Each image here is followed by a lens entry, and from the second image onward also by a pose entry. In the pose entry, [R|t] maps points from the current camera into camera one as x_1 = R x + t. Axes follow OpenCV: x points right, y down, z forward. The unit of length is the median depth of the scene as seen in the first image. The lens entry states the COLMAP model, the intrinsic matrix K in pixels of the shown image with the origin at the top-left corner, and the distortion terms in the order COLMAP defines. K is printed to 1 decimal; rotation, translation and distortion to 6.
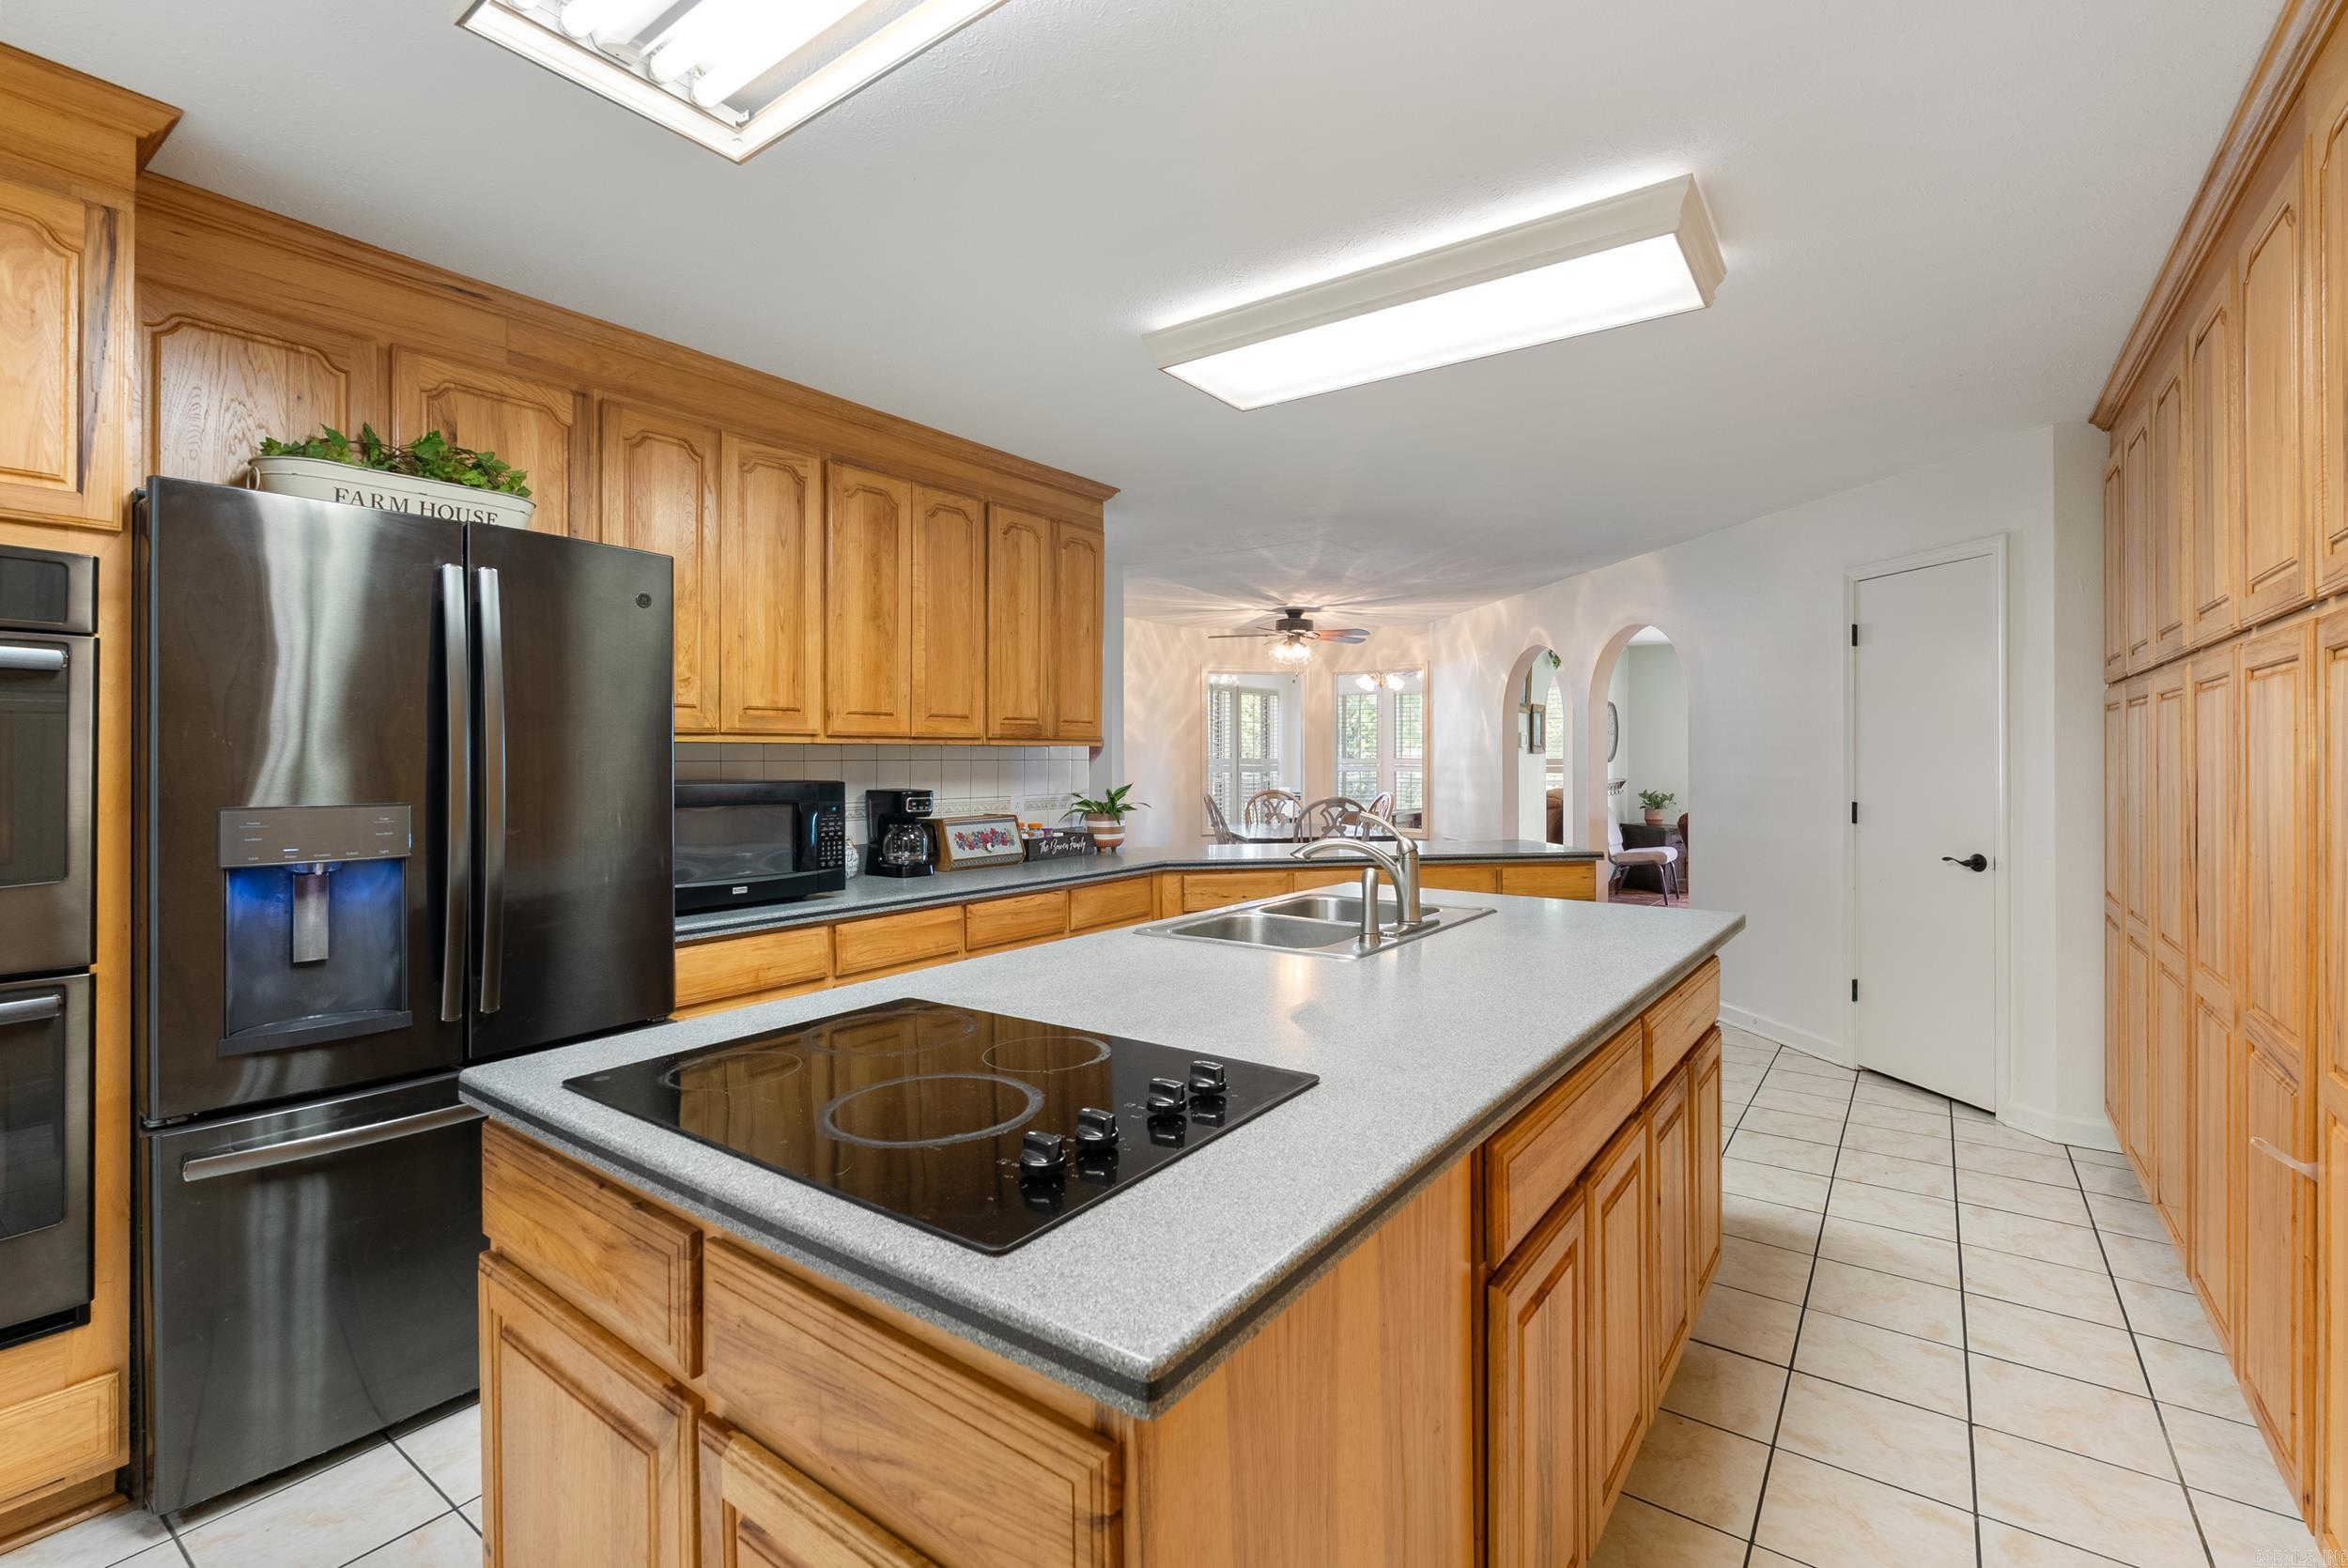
lens RADIAL K [[1041.1, 0, 1169.7], [0, 1041.1, 769.4], [0, 0, 1]] dist [-0.000402, -0.000030]
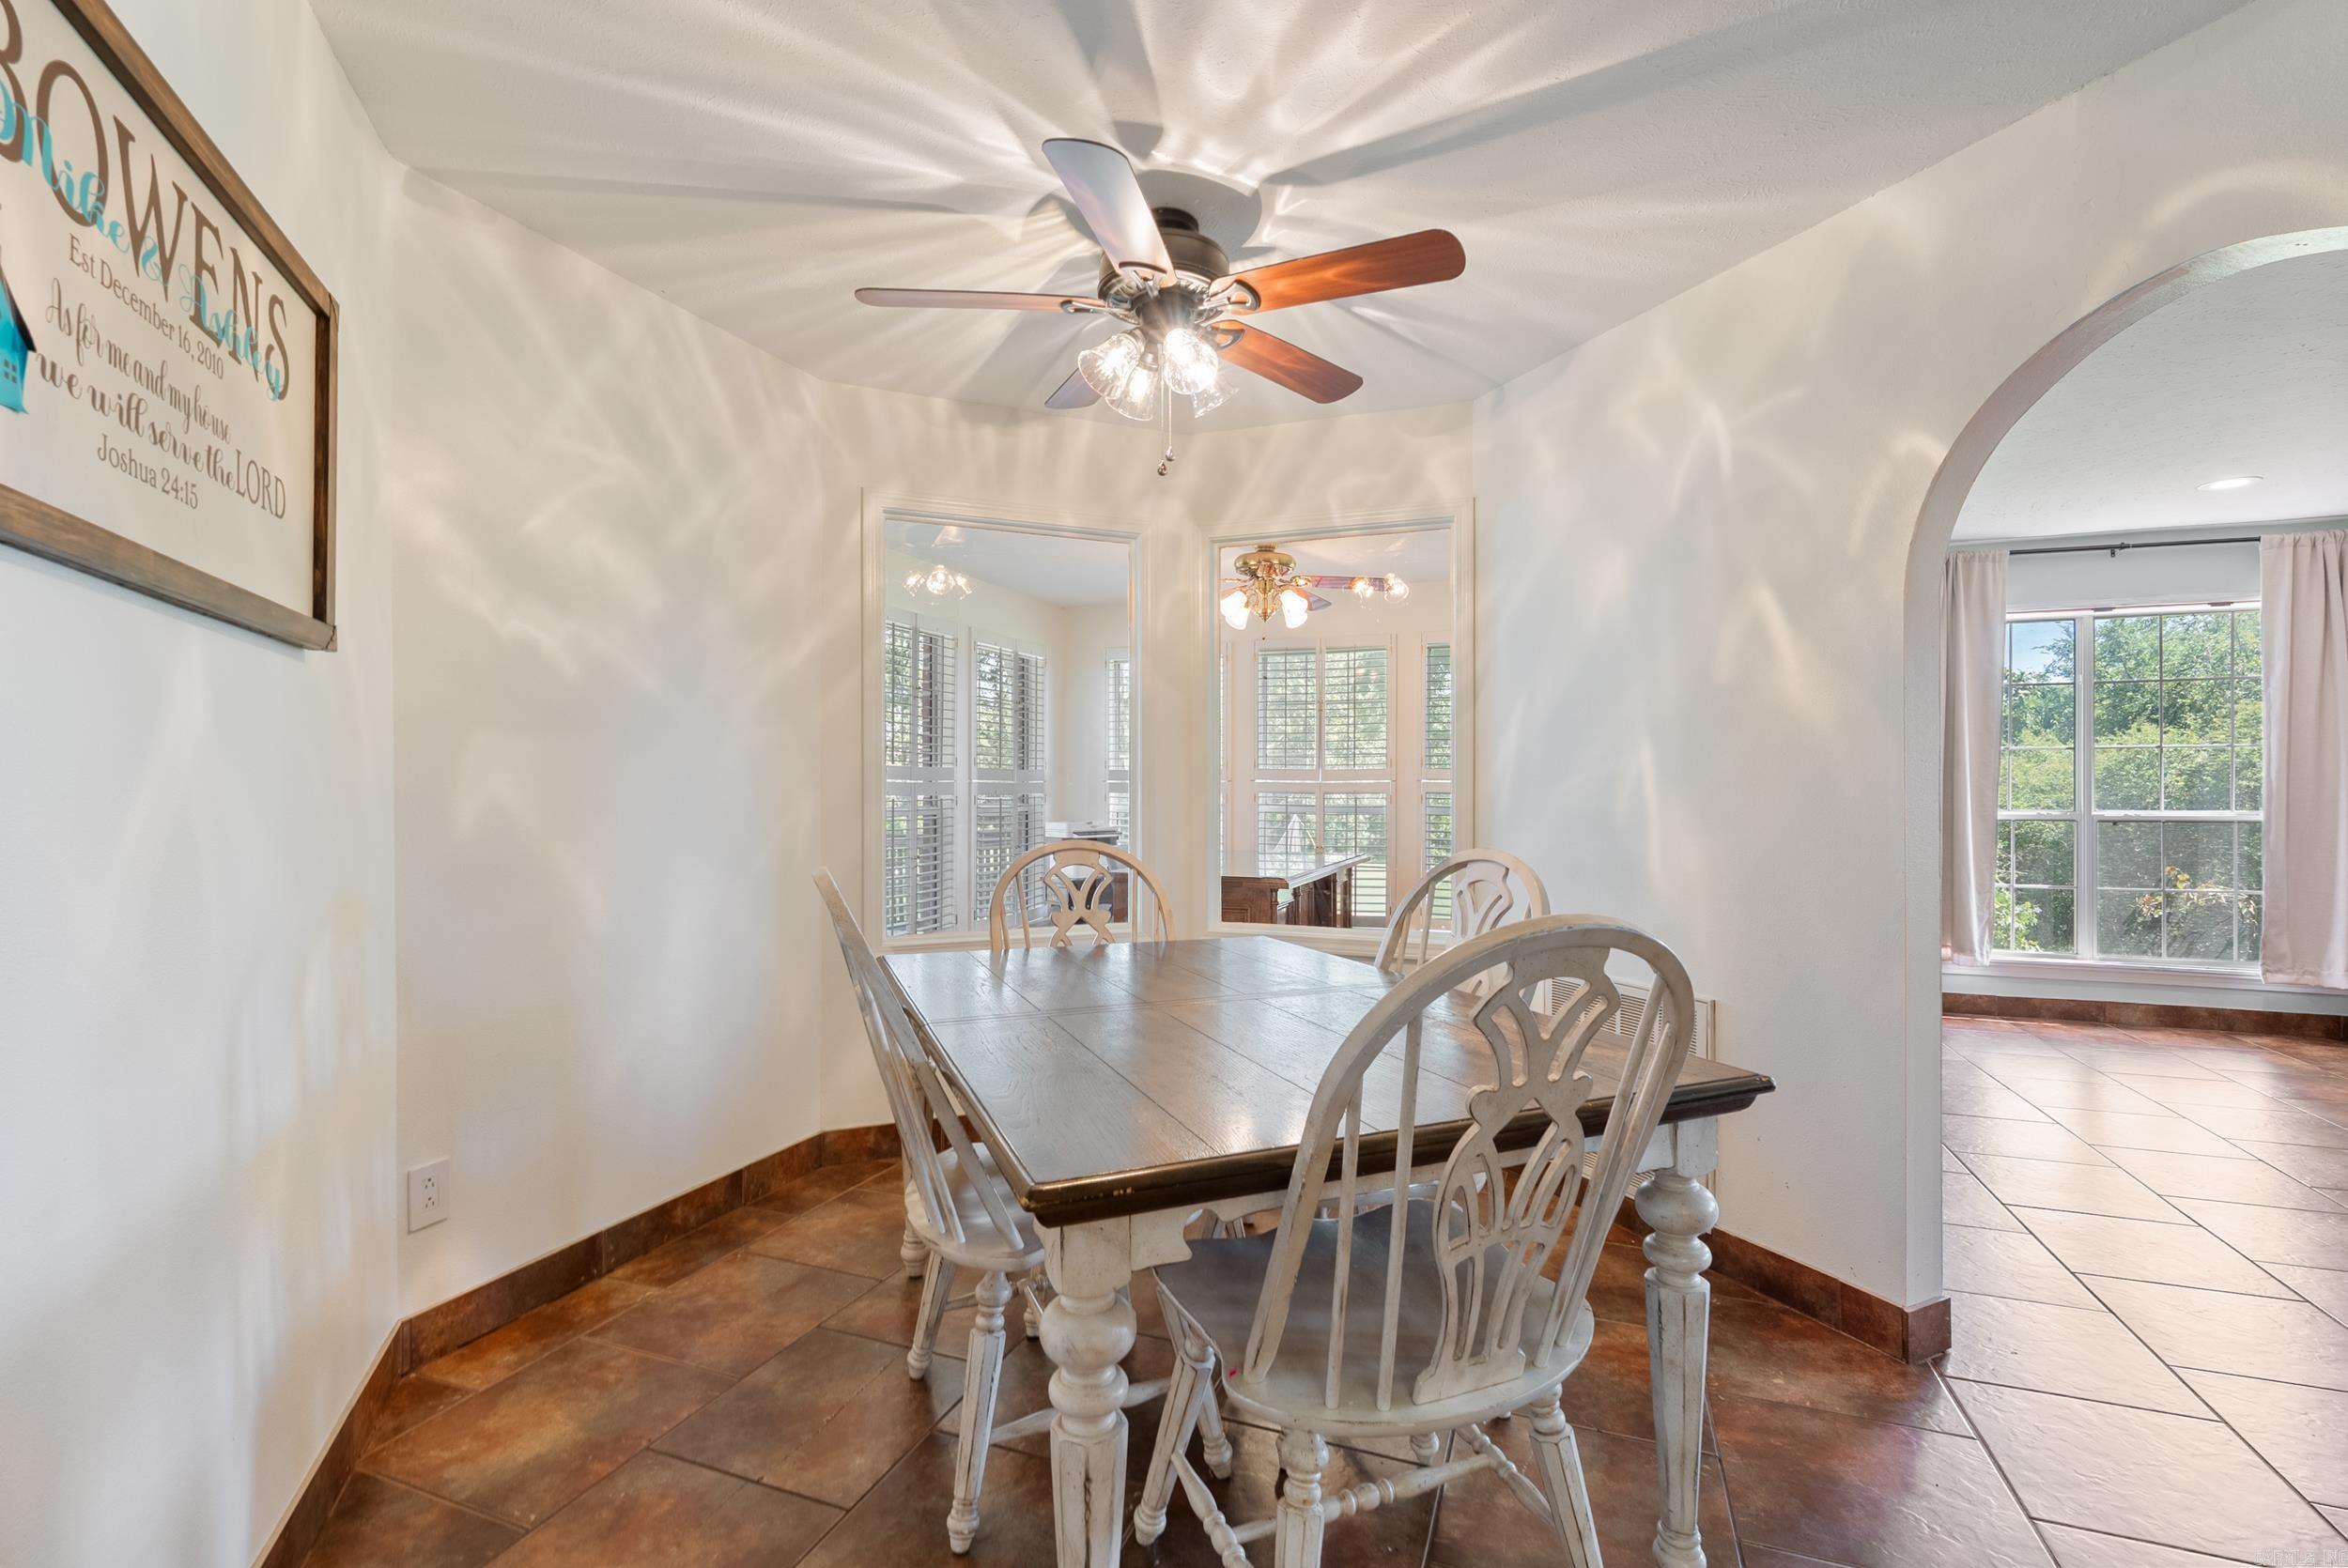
lens RADIAL K [[1041.1, 0, 1175.3], [0, 1041.1, 792.9], [0, 0, 1]] dist [-0.000402, -0.000030]
pose [[0.968651, 0.003084, 0.248407, 0.046511], [-0.001538, 0.999978, -0.006419, 0.006137], [-0.248421, 0.005836, 0.968635, 0.640200]]
